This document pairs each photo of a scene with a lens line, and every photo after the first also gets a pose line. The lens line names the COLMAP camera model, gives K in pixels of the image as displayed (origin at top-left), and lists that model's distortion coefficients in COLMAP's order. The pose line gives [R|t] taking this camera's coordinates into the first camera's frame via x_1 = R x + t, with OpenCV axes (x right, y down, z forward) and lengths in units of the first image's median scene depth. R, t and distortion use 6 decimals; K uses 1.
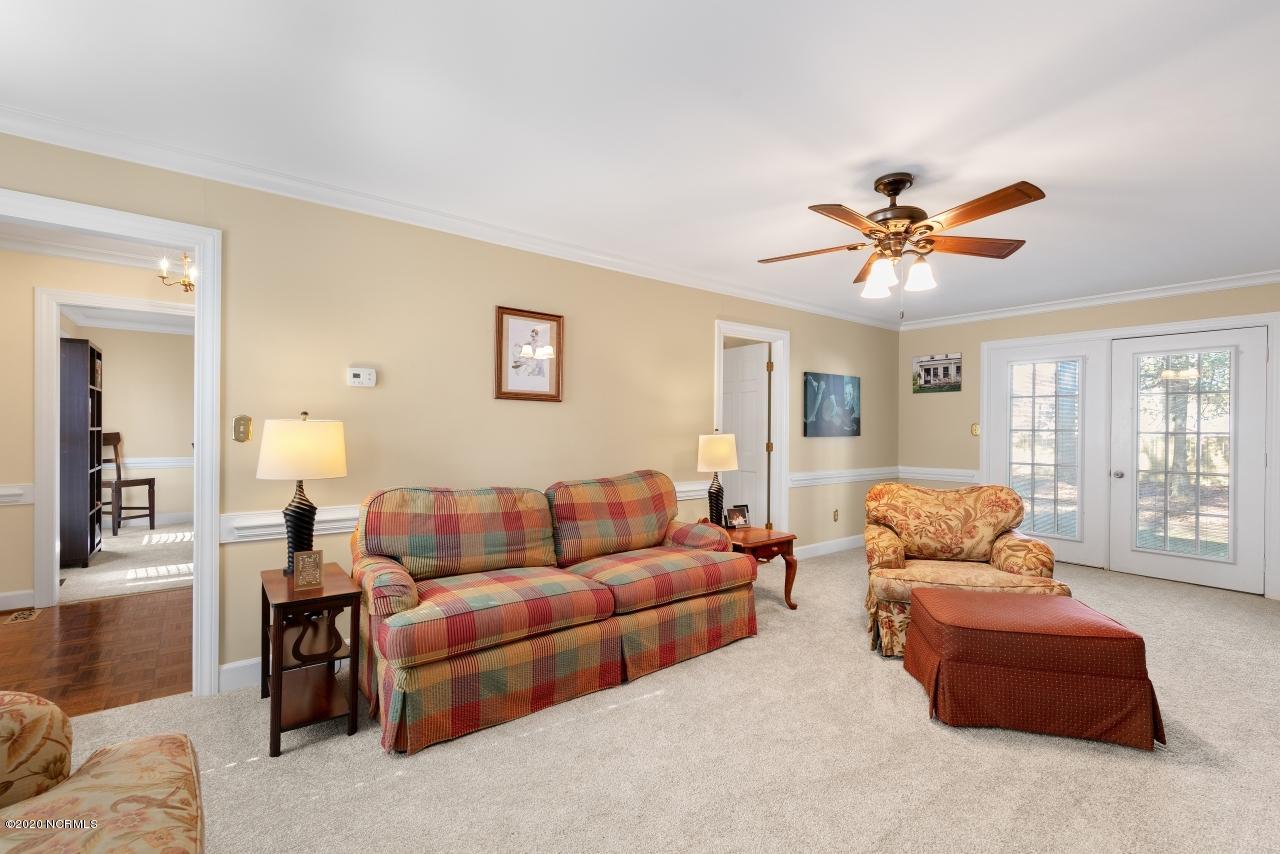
lens RADIAL K [[557.9, 0, 641.5], [0, 557.9, 434.0], [0, 0, 1]] dist [-0.000331, 0.000013]
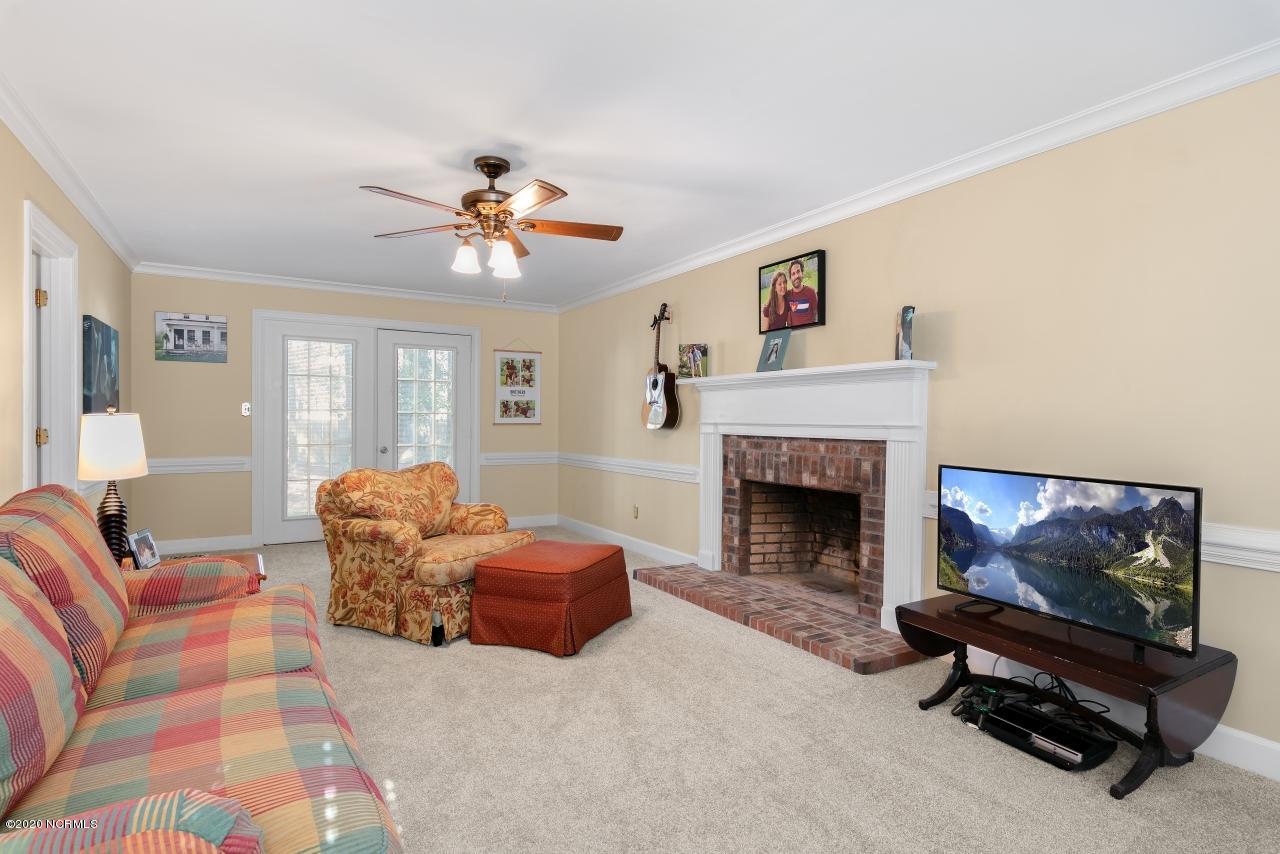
lens RADIAL K [[653.7, 0, 640.0], [0, 653.7, 427.0], [0, 0, 1]] dist [-0.000717, -0.000224]
pose [[0.141041, -0.018859, 0.989824, -0.453555], [0.001675, 0.999822, 0.018810, 0.002424], [-0.990002, -0.000995, 0.141048, 0.368225]]
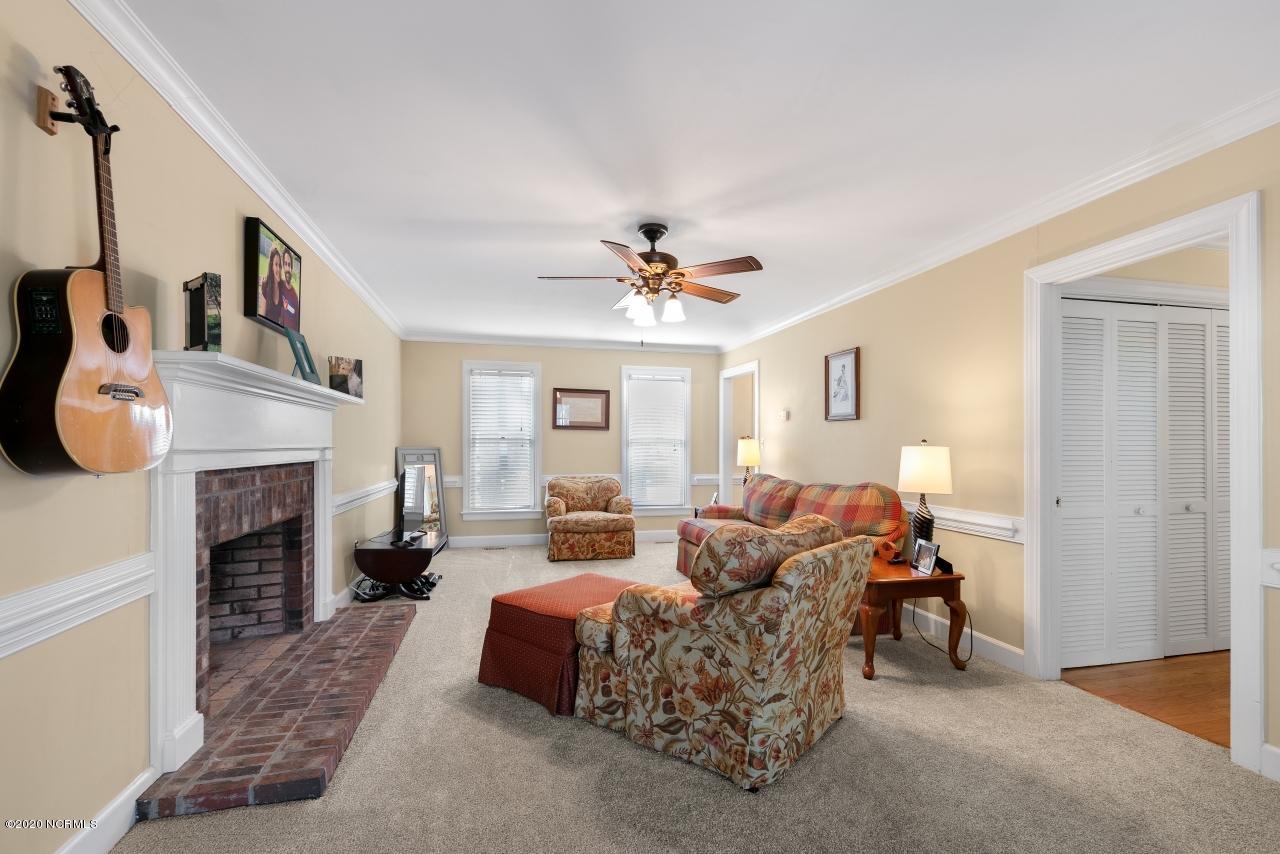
lens RADIAL K [[557.9, 0, 641.5], [0, 557.9, 434.0], [0, 0, 1]] dist [-0.000331, 0.000013]
pose [[-0.428153, -0.022498, -0.903426, 1.008015], [-0.011206, 0.999745, -0.019585, 0.008664], [0.903637, 0.001738, -0.428297, 0.975640]]
